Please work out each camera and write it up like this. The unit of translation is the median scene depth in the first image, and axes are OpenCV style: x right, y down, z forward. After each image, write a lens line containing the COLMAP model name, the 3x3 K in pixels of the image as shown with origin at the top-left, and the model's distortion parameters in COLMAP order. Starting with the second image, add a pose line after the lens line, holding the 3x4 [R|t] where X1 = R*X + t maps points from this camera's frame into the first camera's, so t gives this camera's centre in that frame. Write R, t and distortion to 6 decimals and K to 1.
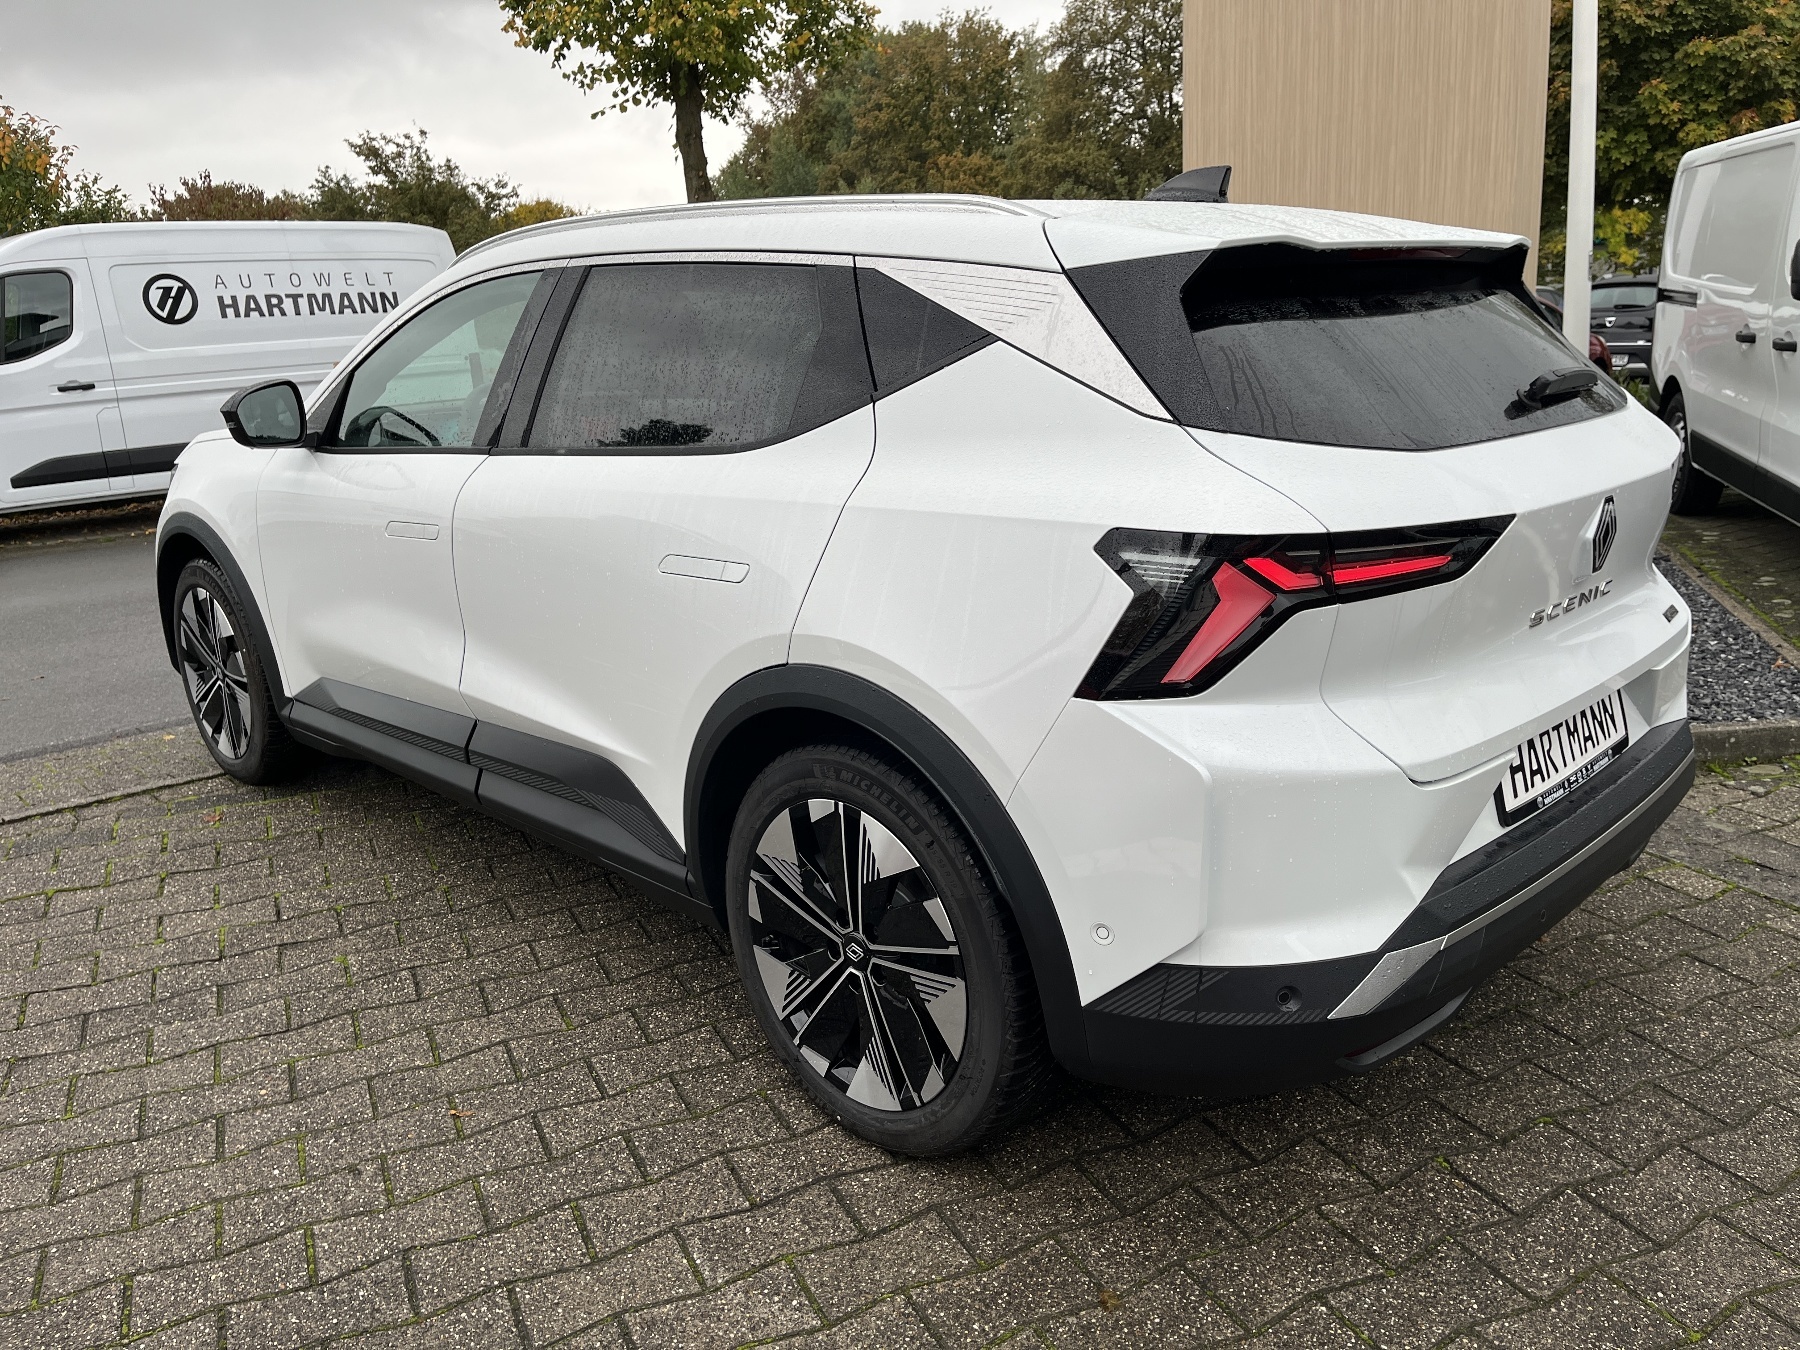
lens RADIAL K [[1370.9, 0, 909.0], [0, 1370.9, 672.1], [0, 0, 1]] dist [0.056375, -0.055682]
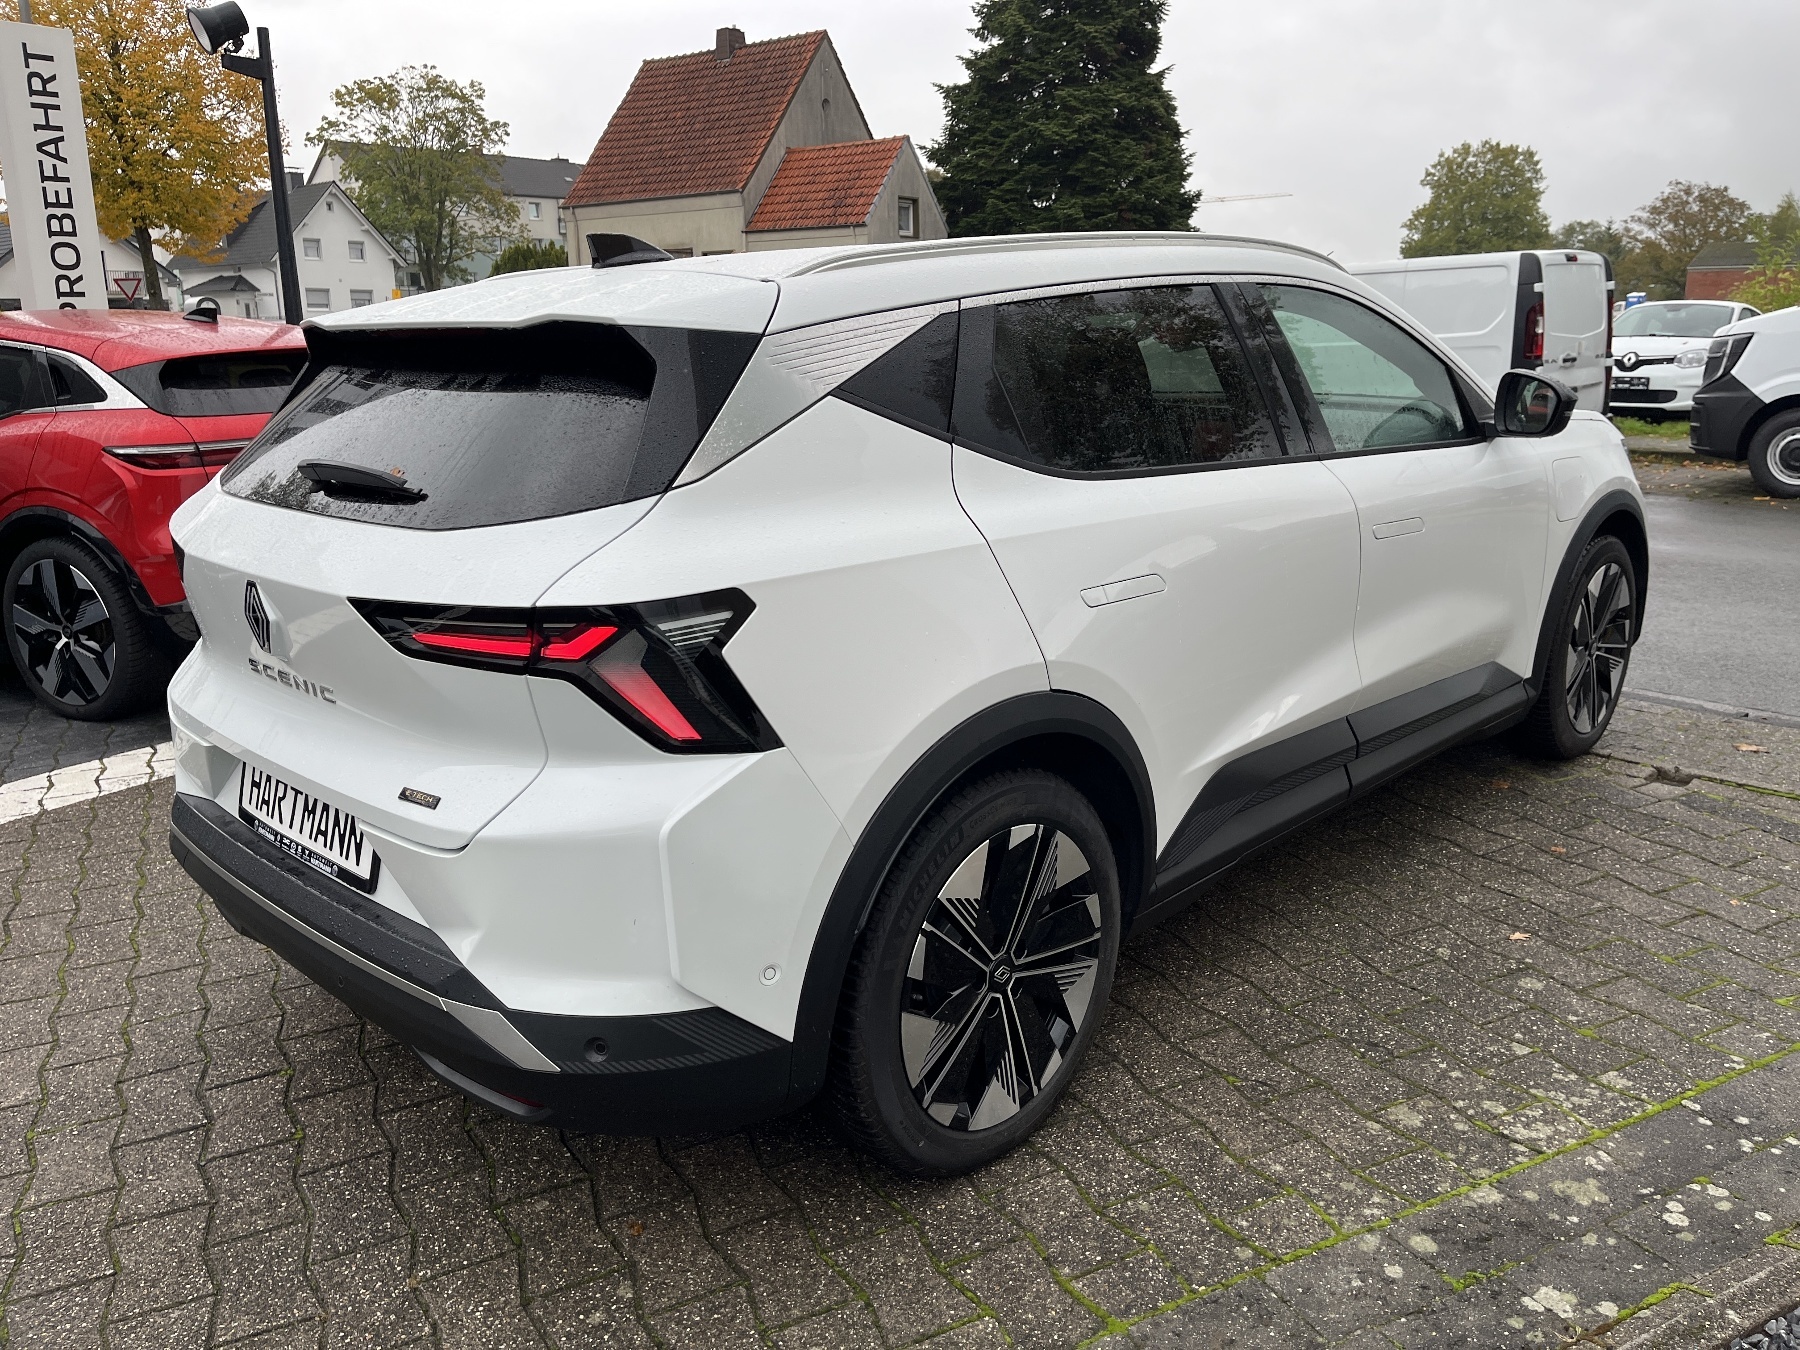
lens RADIAL K [[1376.0, 0, 924.5], [0, 1376.0, 664.0], [0, 0, 1]] dist [0.088621, -0.080780]
pose [[0.002454, 0.285961, -0.958238, 1.395176], [-0.232950, 0.932042, 0.277546, -0.436670], [0.972486, 0.222541, 0.068902, 1.306842]]
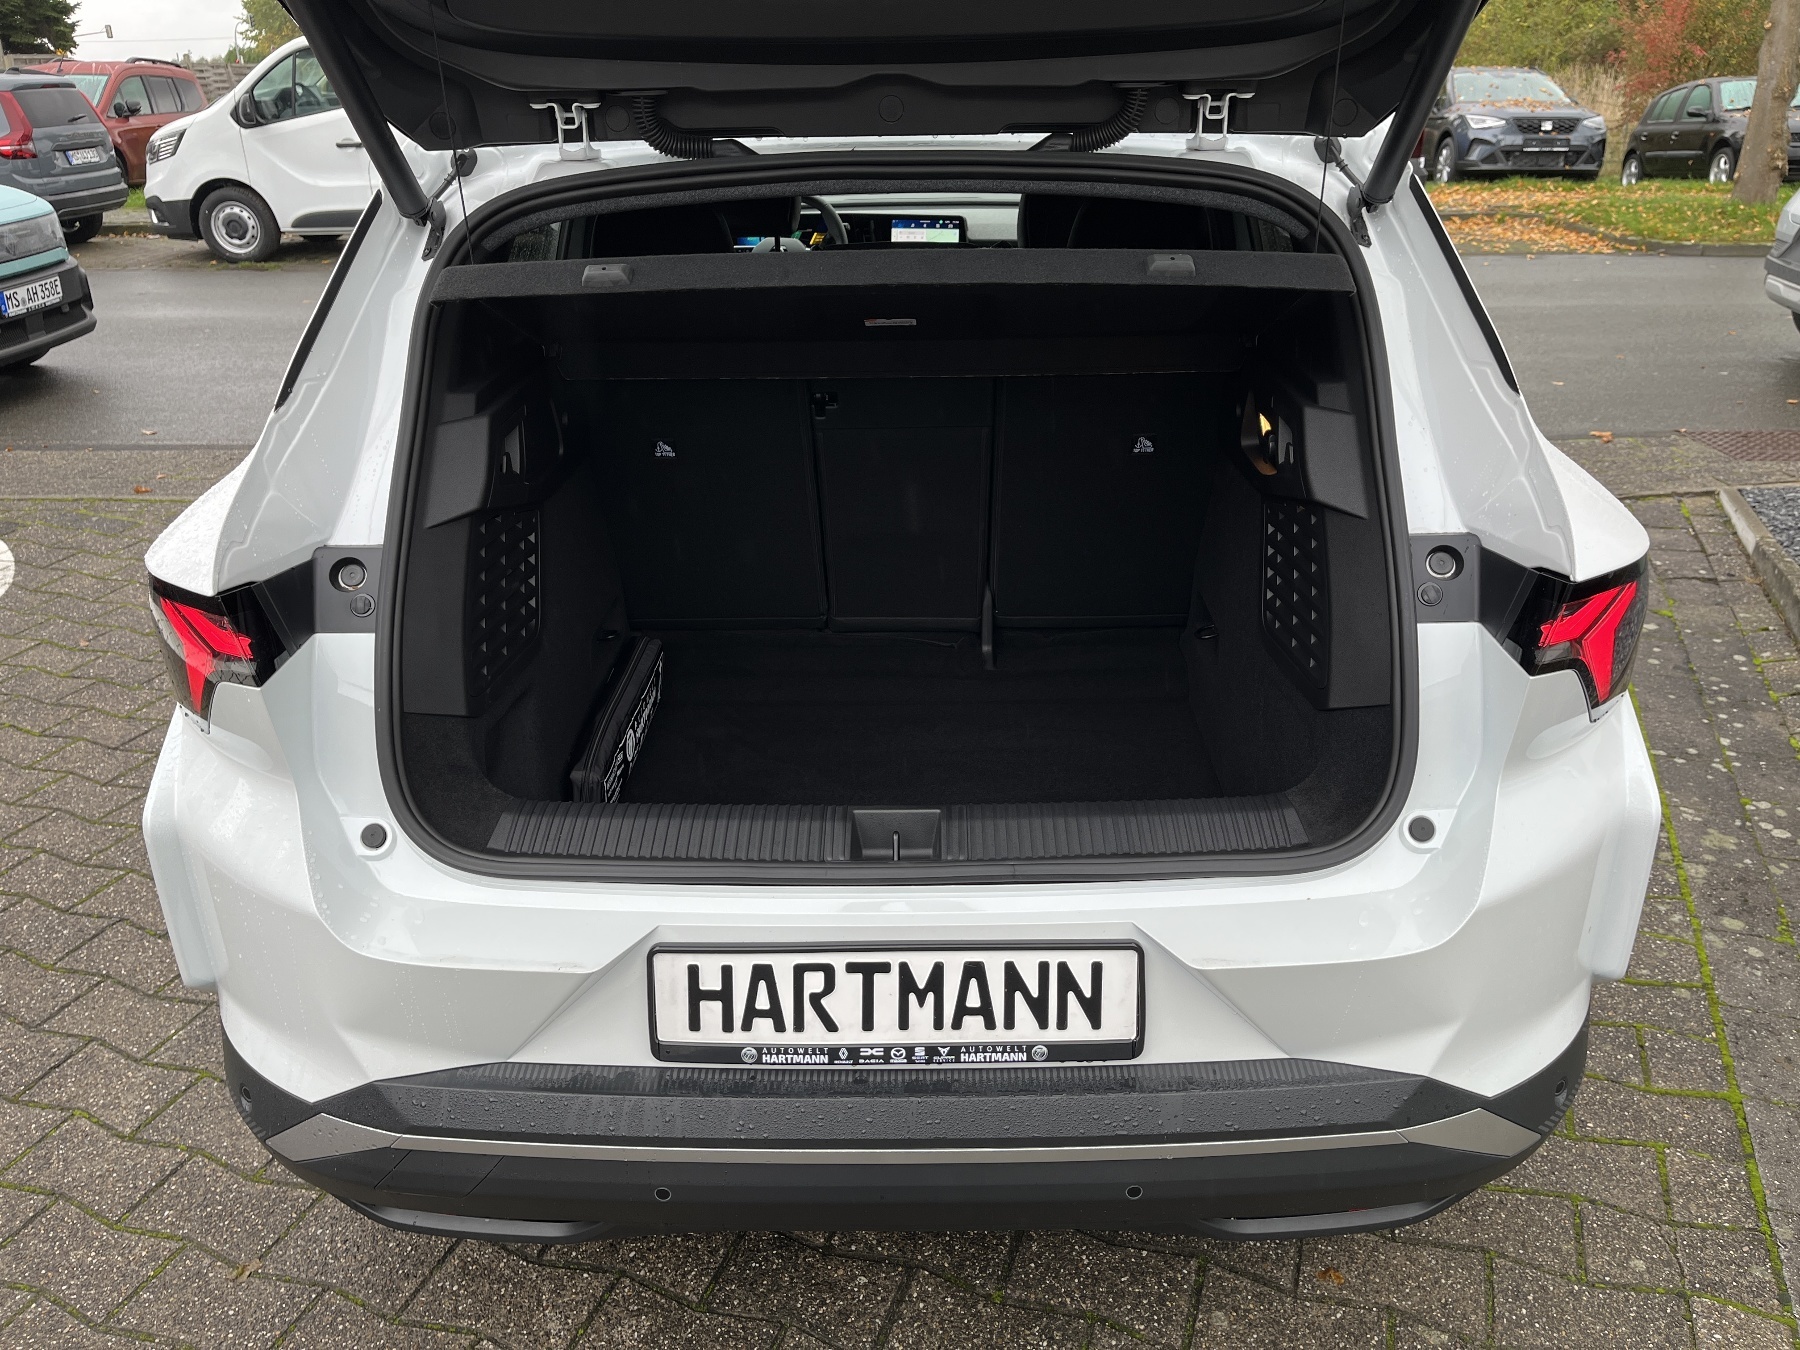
lens RADIAL K [[1377.3, 0, 906.6], [0, 1377.3, 684.4], [0, 0, 1]] dist [0.085860, -0.127448]
pose [[0.693476, 0.320197, -0.645419, 0.817711], [-0.192957, 0.945634, 0.261811, -0.250300], [0.694160, -0.057022, 0.717558, 0.524337]]
